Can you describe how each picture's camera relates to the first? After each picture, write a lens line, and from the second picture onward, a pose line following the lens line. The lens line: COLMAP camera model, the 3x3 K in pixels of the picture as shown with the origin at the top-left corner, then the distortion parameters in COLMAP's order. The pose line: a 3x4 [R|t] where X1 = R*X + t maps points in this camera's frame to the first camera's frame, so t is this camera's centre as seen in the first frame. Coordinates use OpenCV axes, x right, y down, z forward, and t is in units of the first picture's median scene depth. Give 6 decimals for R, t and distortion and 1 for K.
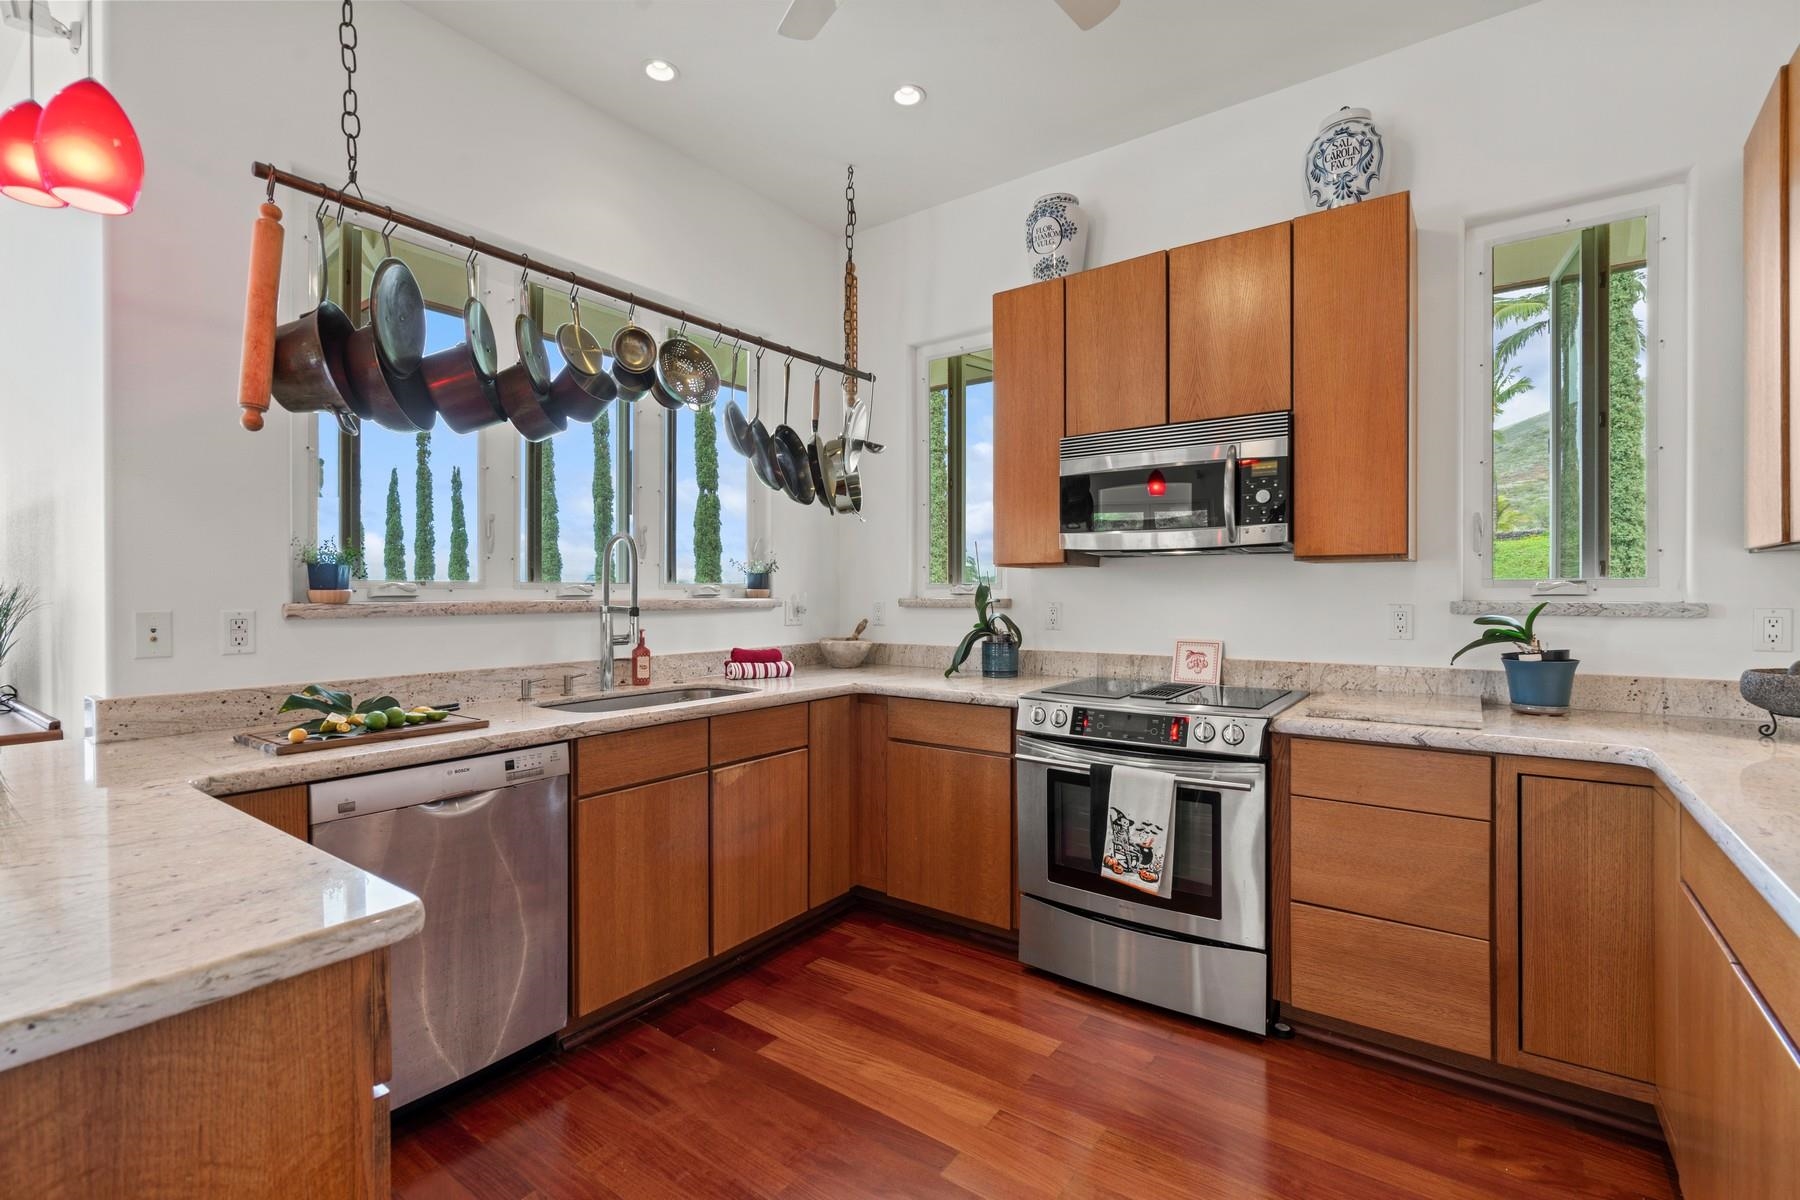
lens RADIAL K [[804.6, 0, 897.4], [0, 804.6, 604.9], [0, 0, 1]] dist [-0.004063, 0.000861]
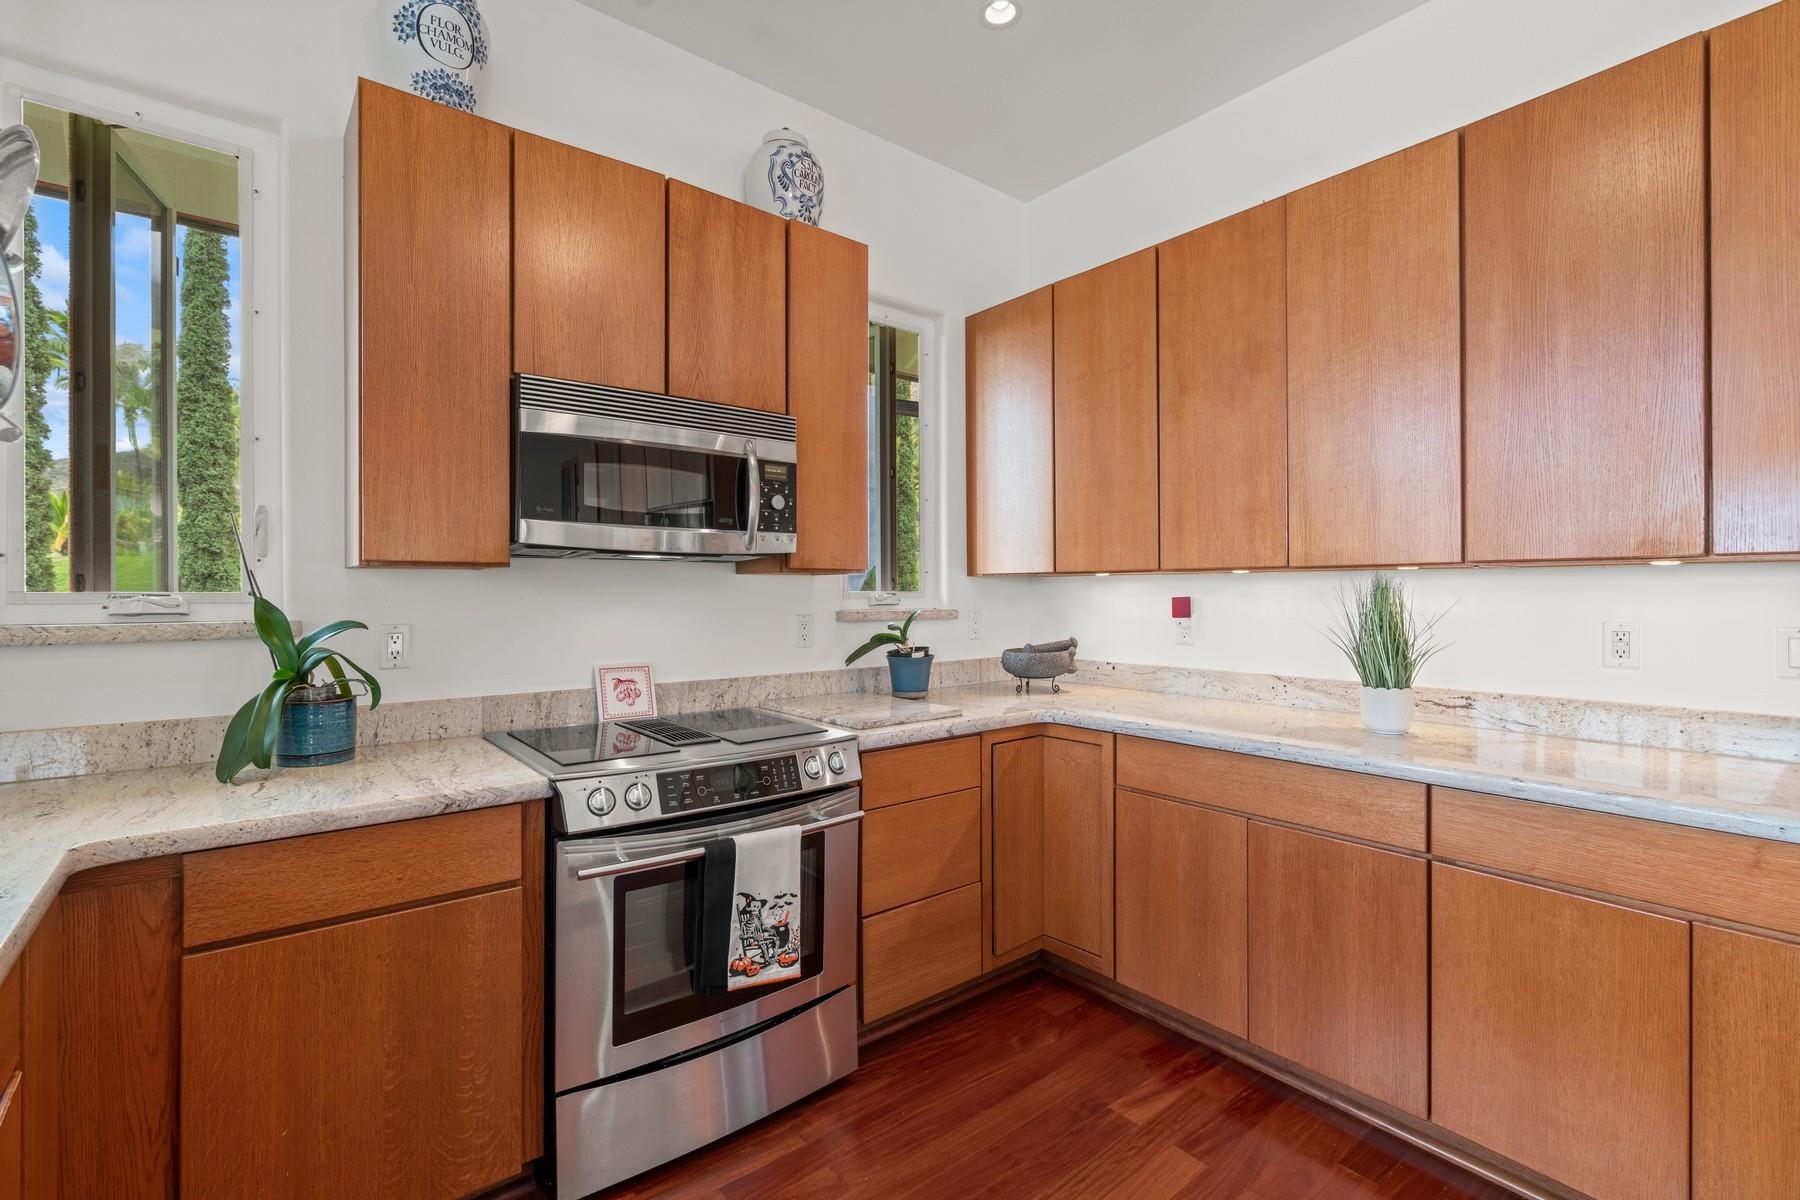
lens RADIAL K [[804.6, 0, 899.0], [0, 804.6, 599.1], [0, 0, 1]] dist [-0.004063, 0.000861]
pose [[0.250975, -0.006814, 0.967970, -0.411966], [0.016561, 0.999859, 0.002744, -0.024007], [-0.967852, 0.015341, 0.251053, 0.637741]]
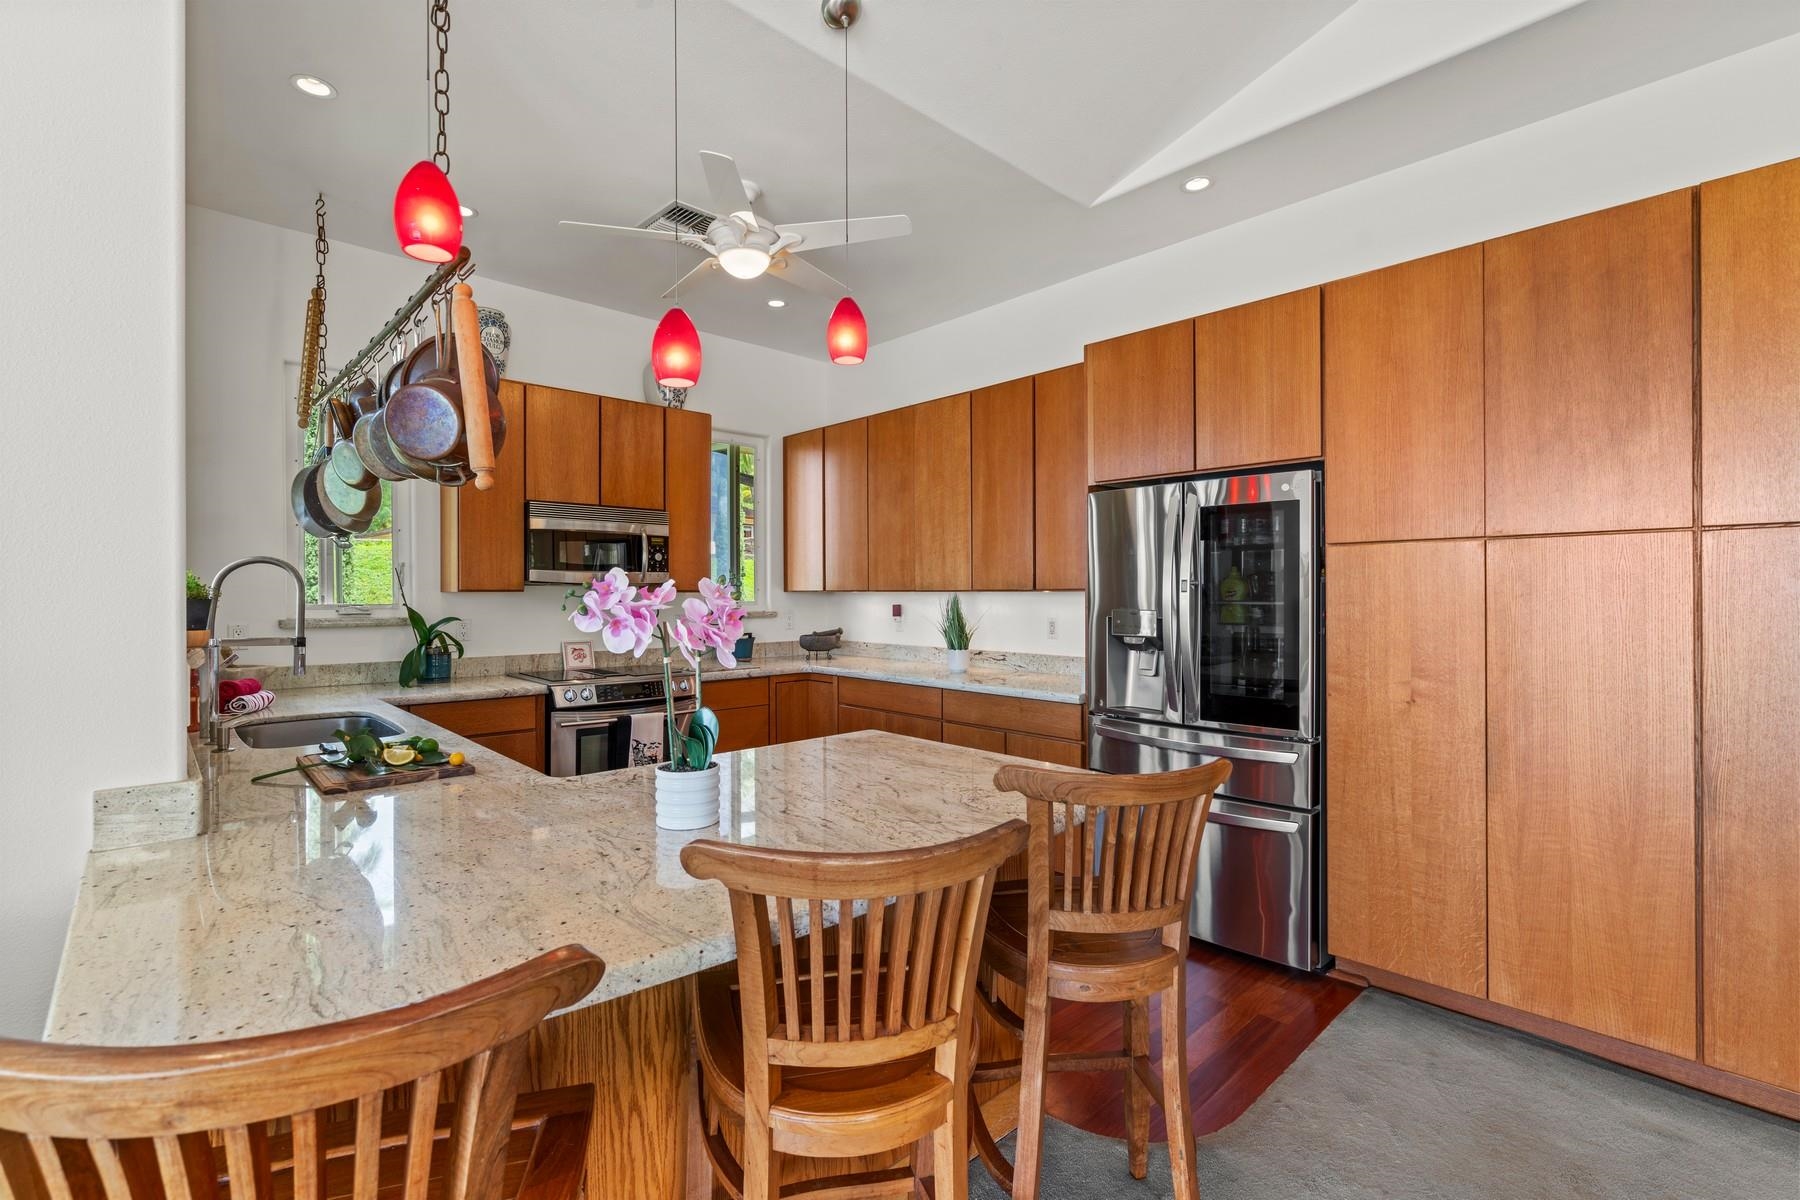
lens RADIAL K [[804.6, 0, 892.6], [0, 804.6, 606.6], [0, 0, 1]] dist [-0.004063, 0.000861]
pose [[0.188094, -0.014152, 0.982049, -1.235518], [0.015515, 0.999814, 0.011436, -0.035973], [-0.982028, 0.013086, 0.188279, 0.142292]]
